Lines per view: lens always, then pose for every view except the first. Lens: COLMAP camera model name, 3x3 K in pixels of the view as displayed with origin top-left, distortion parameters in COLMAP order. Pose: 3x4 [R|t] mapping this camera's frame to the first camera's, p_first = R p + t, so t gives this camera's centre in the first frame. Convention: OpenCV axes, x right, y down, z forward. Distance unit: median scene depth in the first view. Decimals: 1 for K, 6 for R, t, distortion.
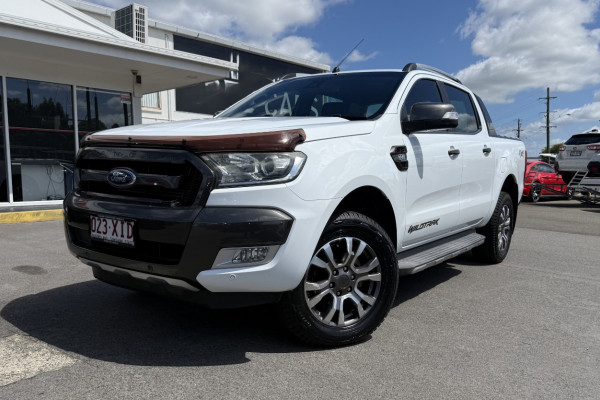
lens RADIAL K [[531.3, 0, 300.0], [0, 531.3, 200.0], [0, 0, 1]] dist [-0.004684, 0.015334]
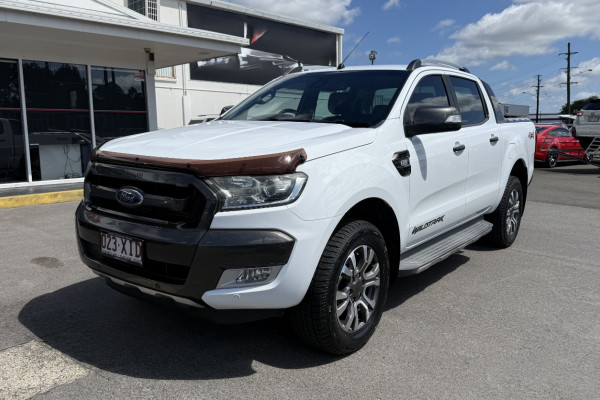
lens RADIAL K [[529.3, 0, 305.0], [0, 529.3, 169.4], [0, 0, 1]] dist [0.013466, -0.007383]
pose [[0.999696, -0.005963, -0.023906, 0.029116], [0.006477, 0.999748, 0.021485, -0.105966], [0.023771, -0.021633, 0.999483, -0.024948]]
